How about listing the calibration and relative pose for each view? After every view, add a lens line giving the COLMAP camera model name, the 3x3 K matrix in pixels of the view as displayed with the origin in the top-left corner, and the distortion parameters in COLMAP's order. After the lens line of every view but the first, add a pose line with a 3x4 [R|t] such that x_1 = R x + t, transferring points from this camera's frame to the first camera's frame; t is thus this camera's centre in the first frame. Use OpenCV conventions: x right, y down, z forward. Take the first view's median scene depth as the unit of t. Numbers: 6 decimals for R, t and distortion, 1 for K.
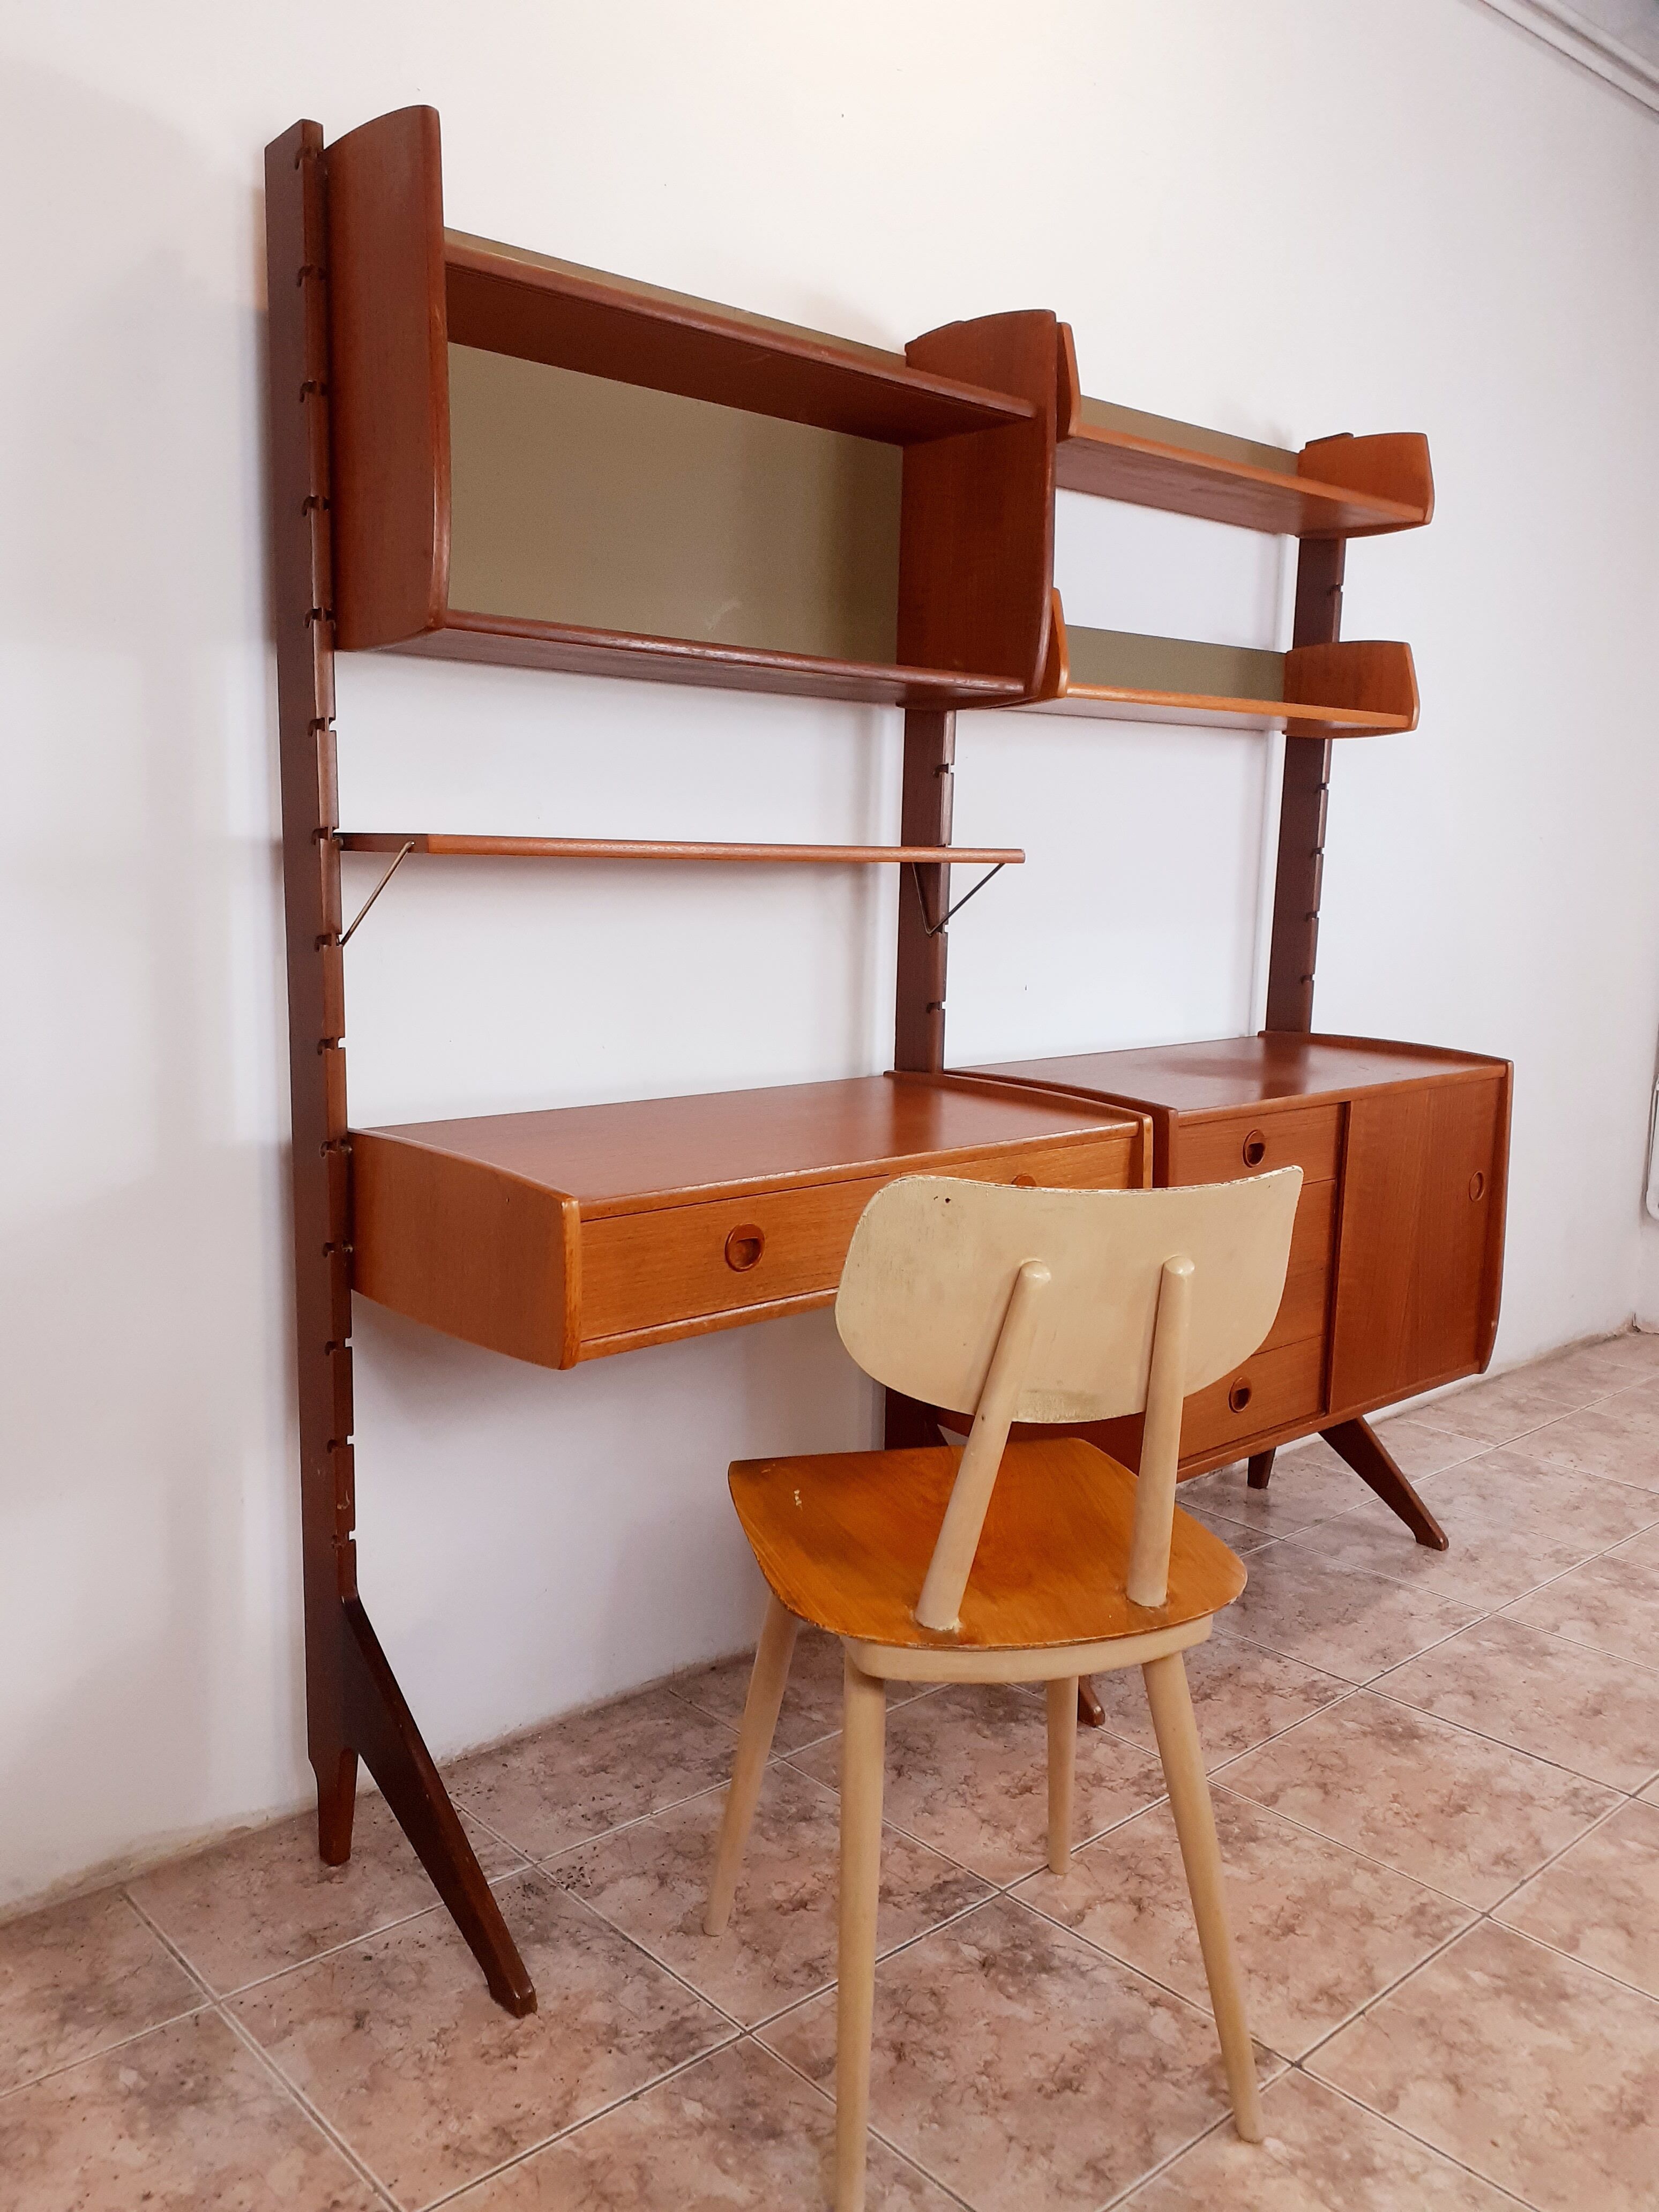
lens RADIAL K [[1773.9, 0, 804.6], [0, 1773.9, 1067.7], [0, 0, 1]] dist [0.017174, -0.017877]
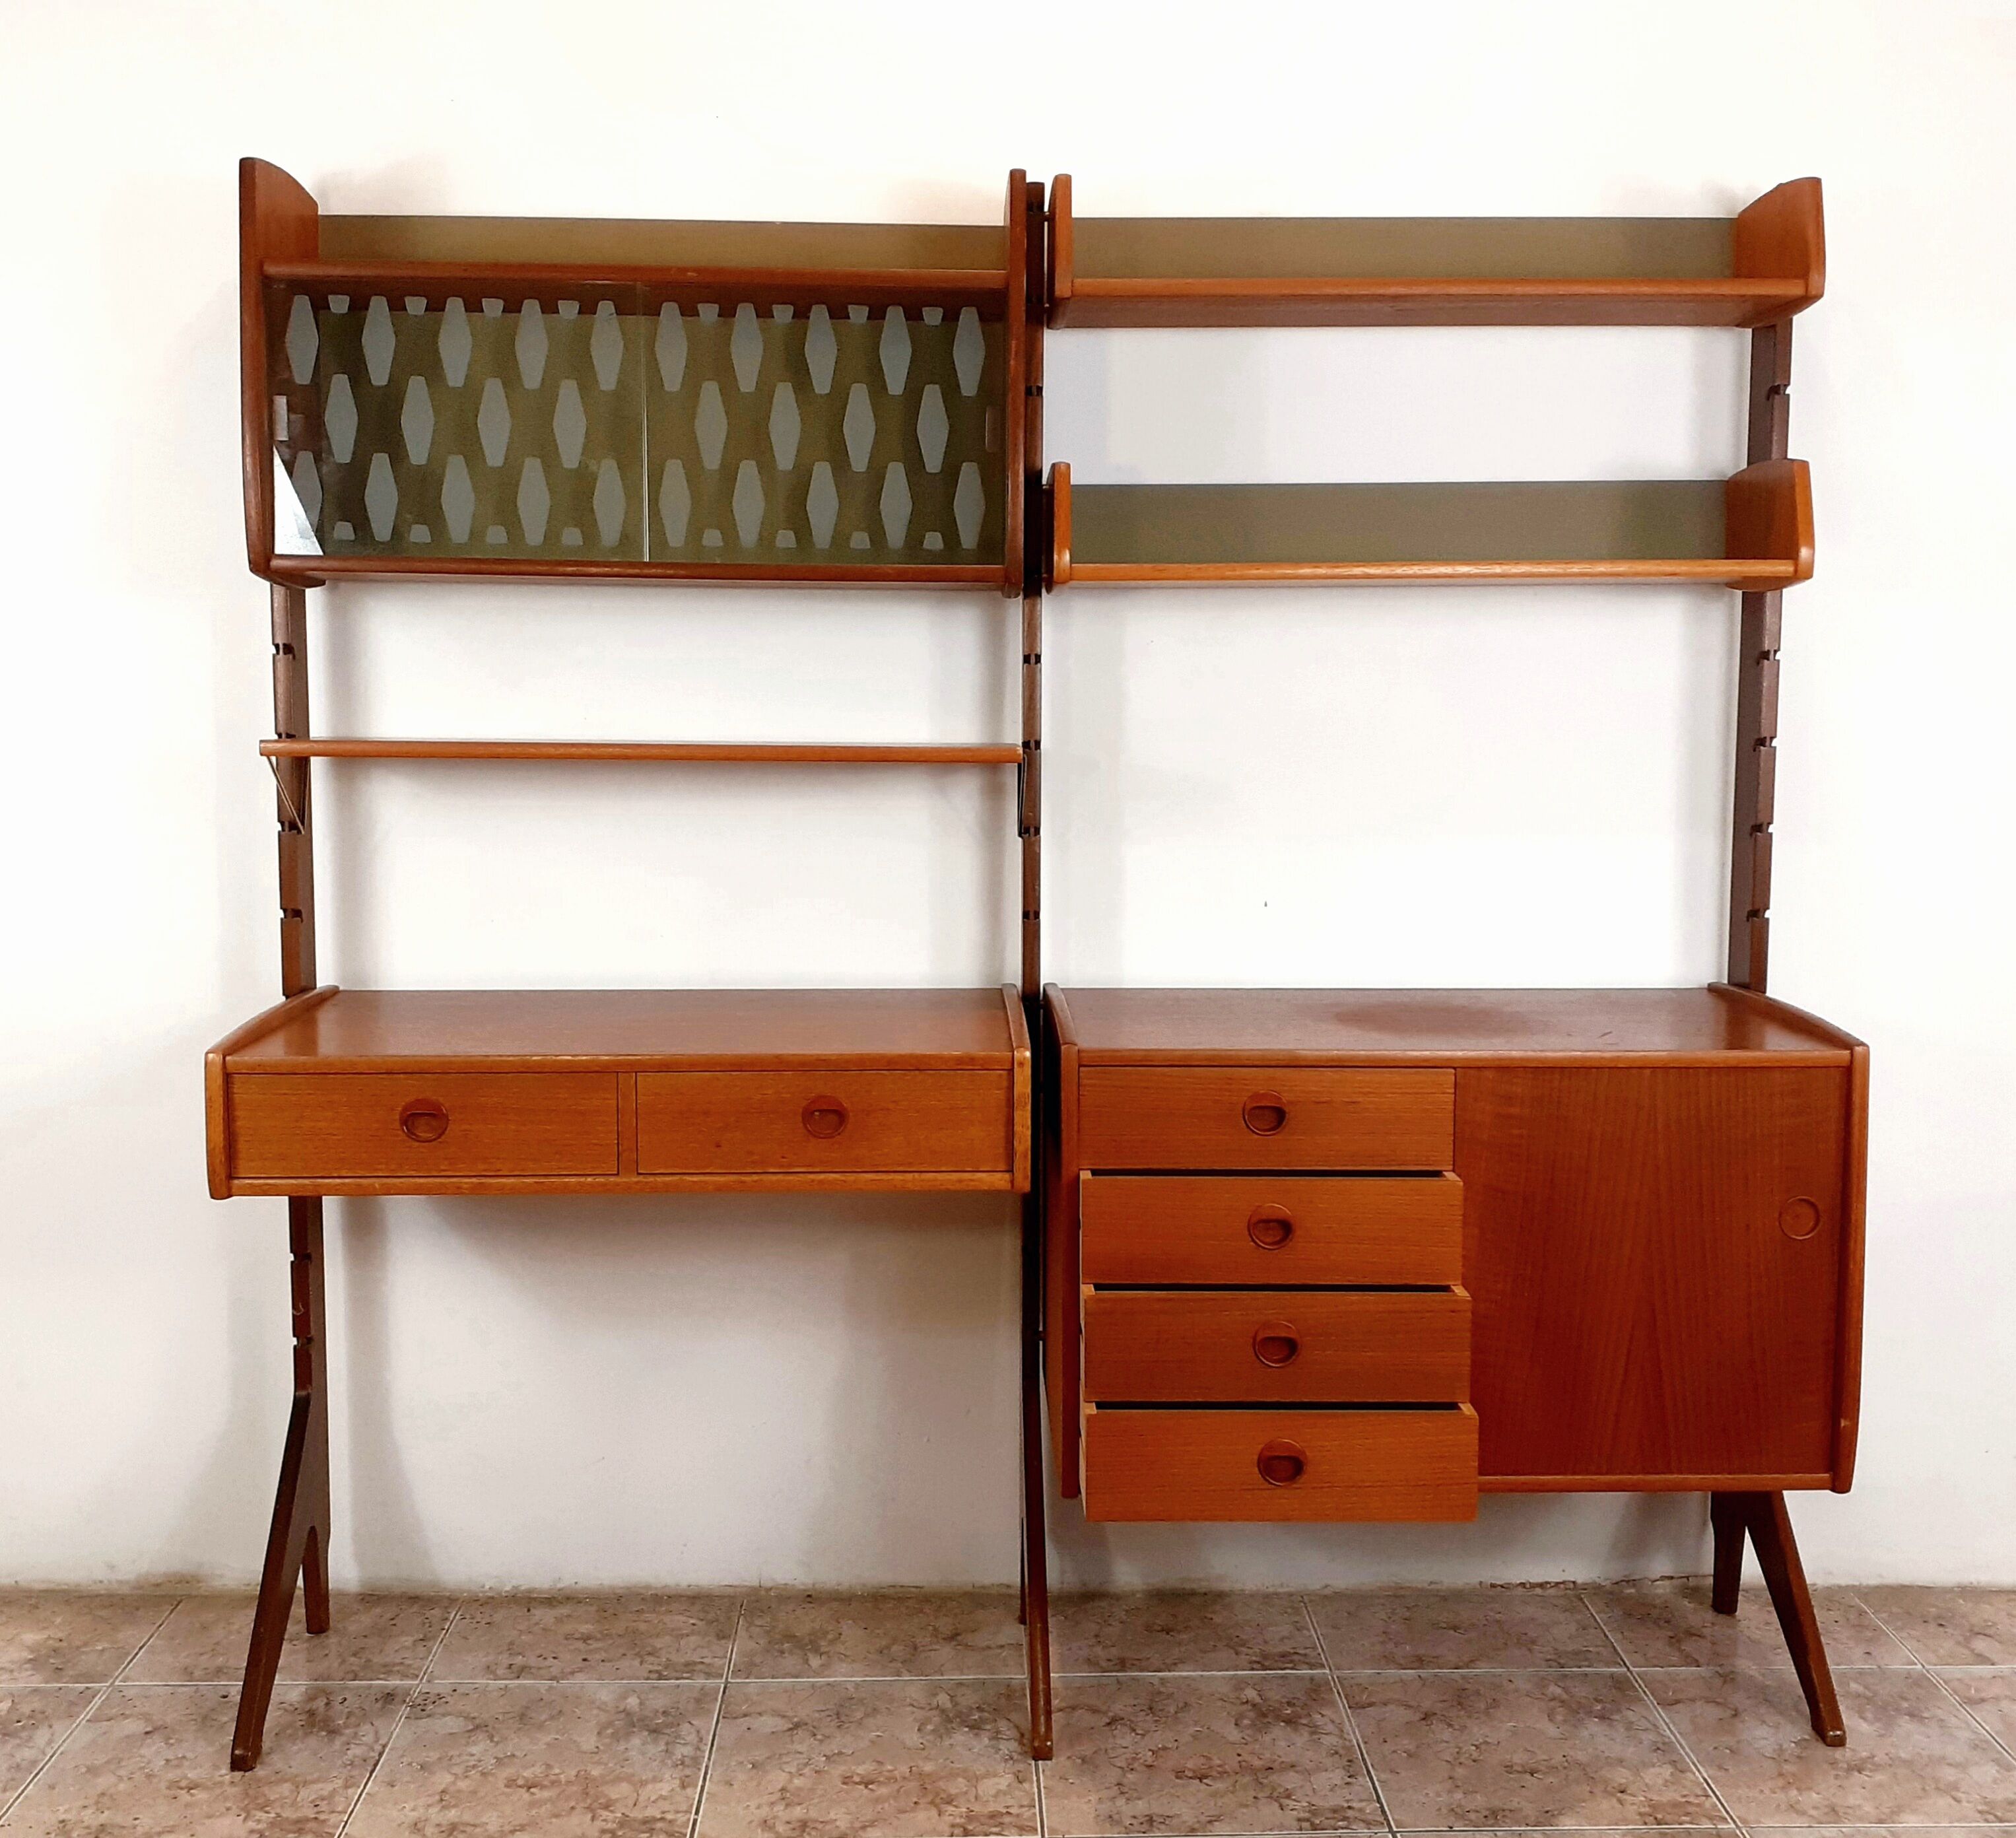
lens RADIAL K [[2161.0, 0, 1015.7], [0, 2161.0, 844.0], [0, 0, 1]] dist [-0.001692, 0.000000]
pose [[0.761964, 0.029186, -0.646961, 0.927001], [-0.065432, 0.997341, -0.032071, -0.044528], [0.644305, 0.066769, 0.761848, 0.185327]]
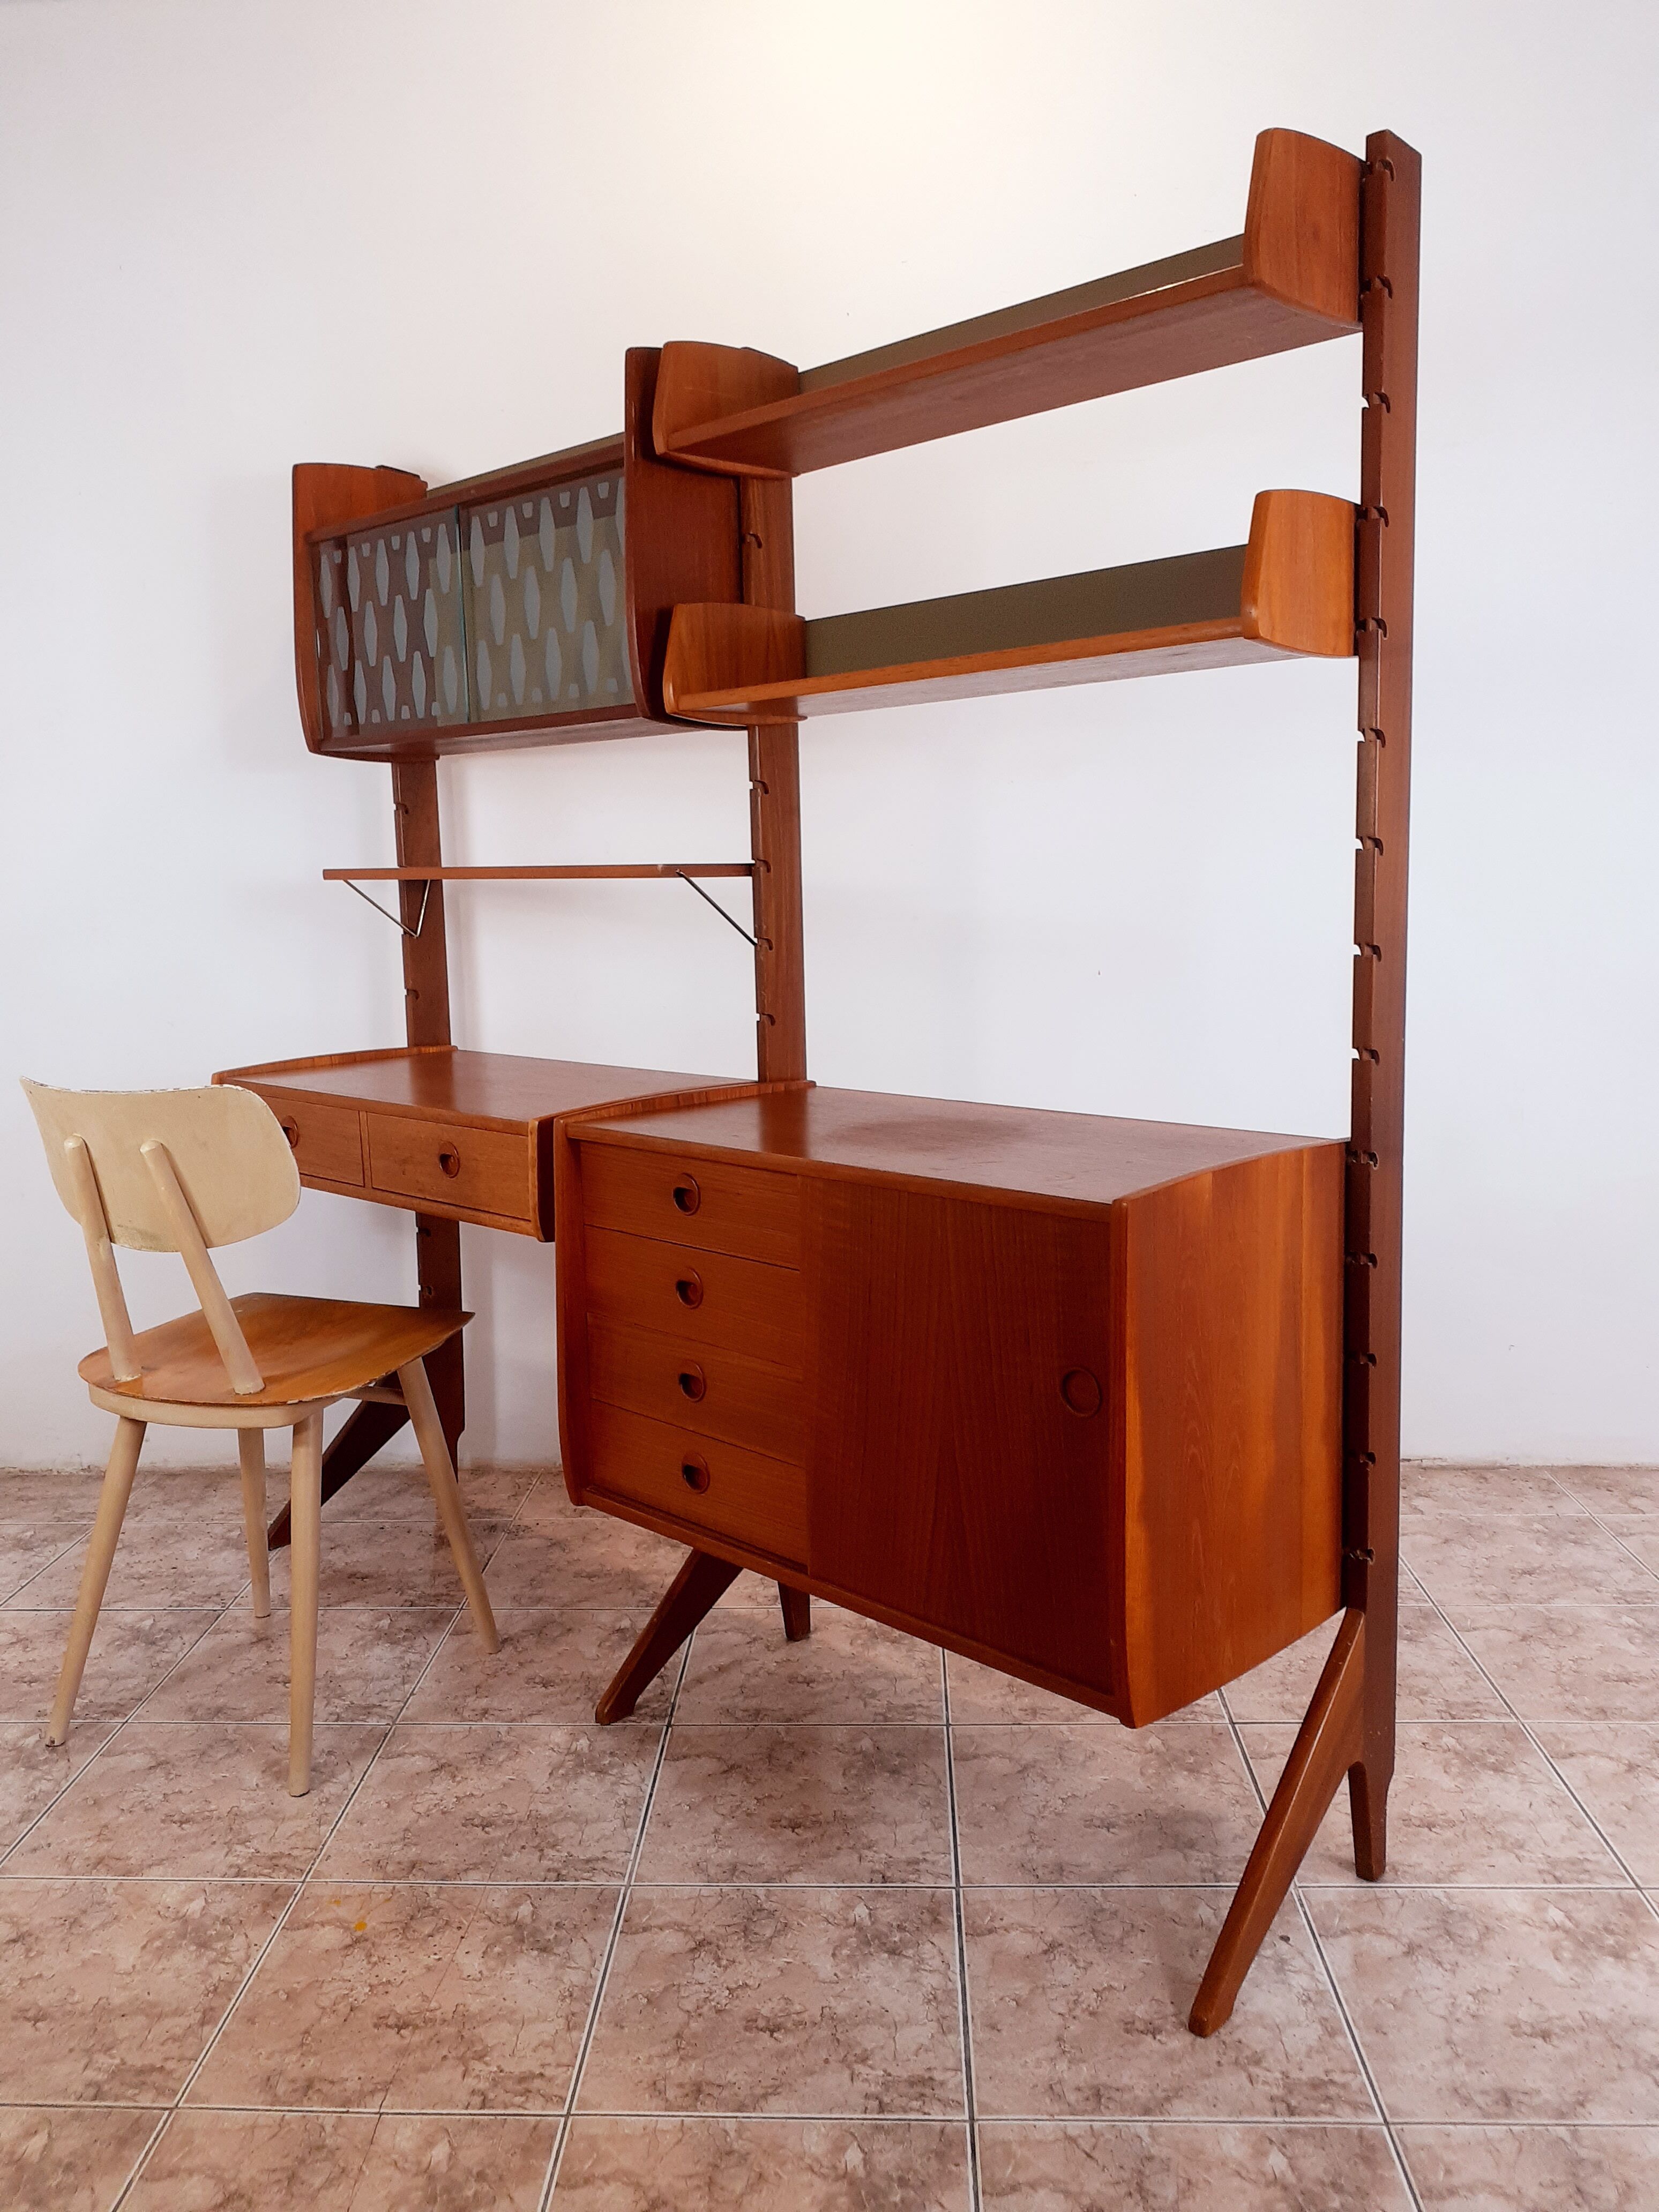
lens RADIAL K [[1773.9, 0, 825.1], [0, 1773.9, 1094.0], [0, 0, 1]] dist [0.017174, -0.017877]
pose [[0.050580, 0.097924, -0.993908, 1.292312], [-0.106624, 0.990023, 0.092115, -0.105675], [0.993012, 0.101316, 0.060517, 1.162866]]
